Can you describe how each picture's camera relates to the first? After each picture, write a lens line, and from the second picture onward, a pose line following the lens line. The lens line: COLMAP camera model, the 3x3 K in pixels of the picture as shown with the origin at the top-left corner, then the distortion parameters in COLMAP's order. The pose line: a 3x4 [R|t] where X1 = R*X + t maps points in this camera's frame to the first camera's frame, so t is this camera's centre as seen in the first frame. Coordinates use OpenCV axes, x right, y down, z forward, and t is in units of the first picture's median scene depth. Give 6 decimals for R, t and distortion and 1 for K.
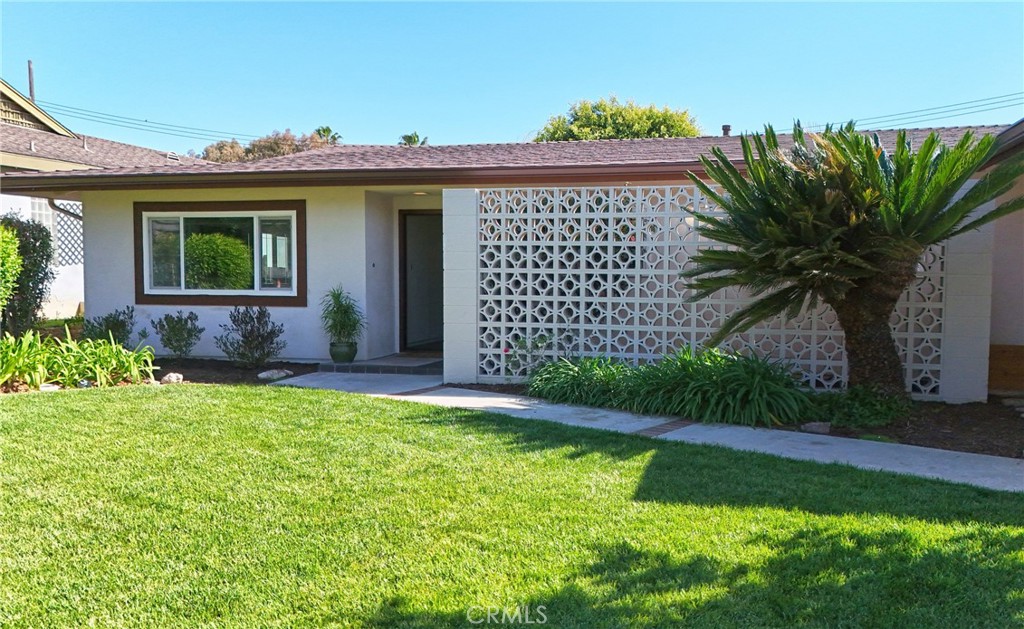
lens RADIAL K [[823.3, 0, 556.8], [0, 823.3, 313.6], [0, 0, 1]] dist [0.047358, 0.002674]
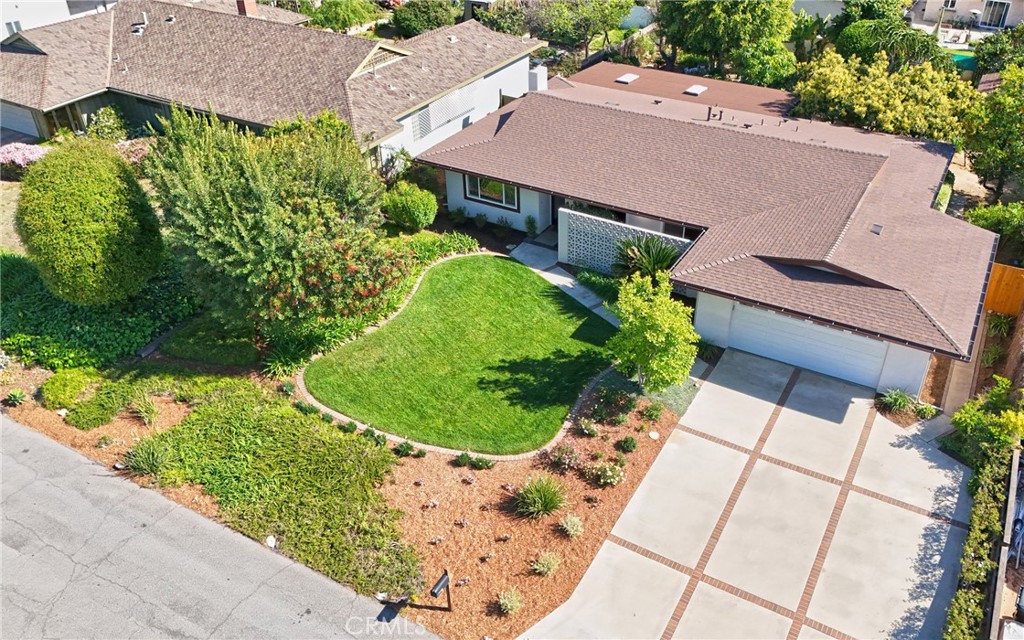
lens RADIAL K [[837.7, 0, 565.6], [0, 837.7, 323.0], [0, 0, 1]] dist [0.061639, -0.008462]
pose [[0.967330, 0.147705, -0.206047, 0.634225], [-0.020103, 0.854877, 0.518441, -1.474794], [0.252721, -0.497362, 0.829918, -1.957839]]
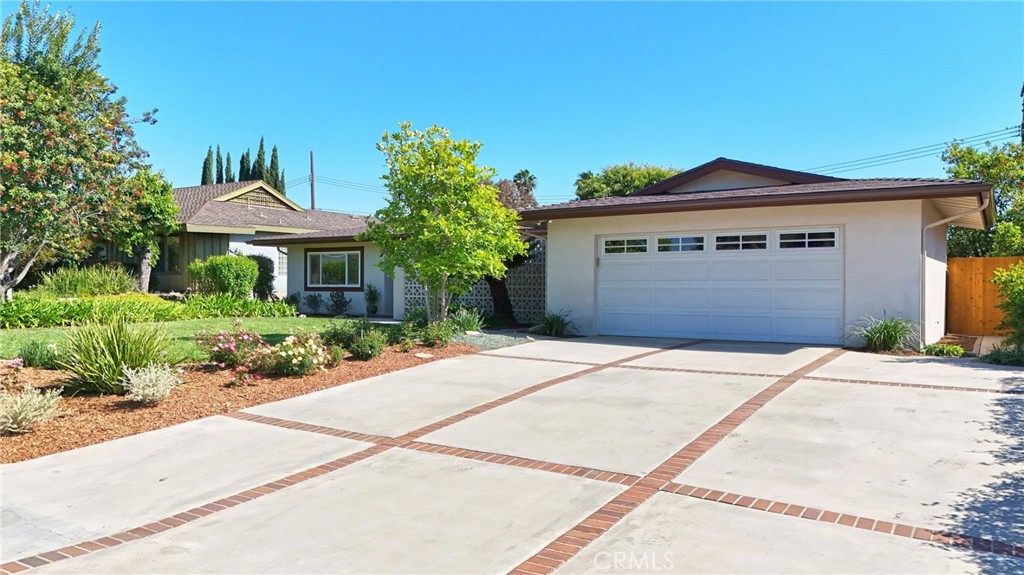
lens RADIAL K [[747.8, 0, 512.0], [0, 747.8, 287.5], [0, 0, 1]] dist [0.072980, -0.000554]
pose [[0.944836, -0.003350, -0.327527, 0.955604], [-0.010337, 0.999145, -0.040040, 0.073755], [0.327381, 0.041217, 0.943993, -1.046474]]
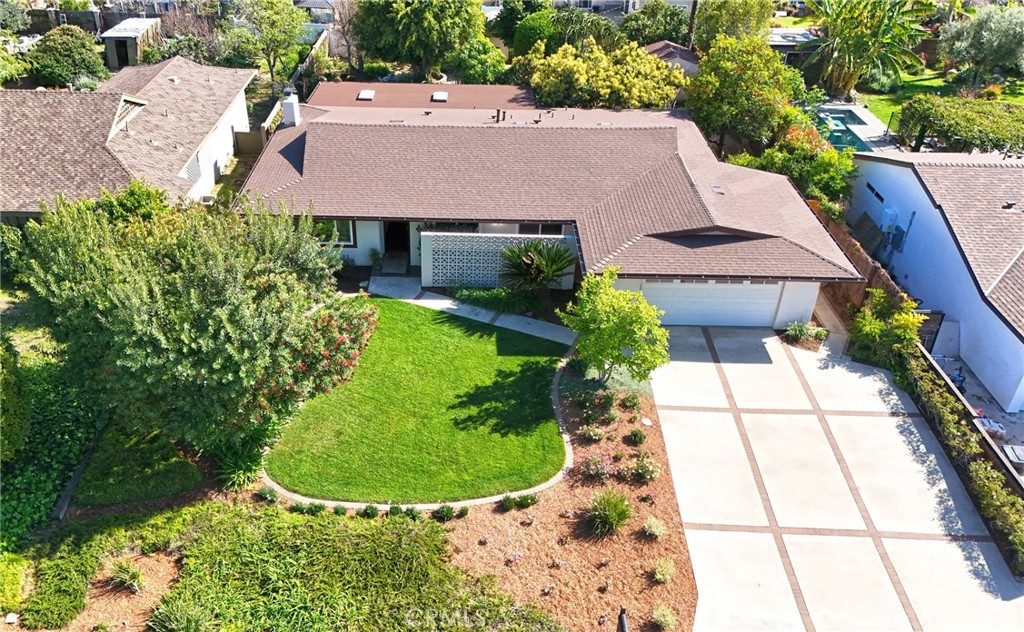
lens RADIAL K [[830.6, 0, 460.5], [0, 830.6, 317.1], [0, 0, 1]] dist [0.088568, -0.089124]
pose [[0.978074, -0.107760, 0.178210, -0.587761], [0.002664, 0.862127, 0.506686, -1.484180], [-0.208240, -0.495102, 0.843511, -1.876759]]
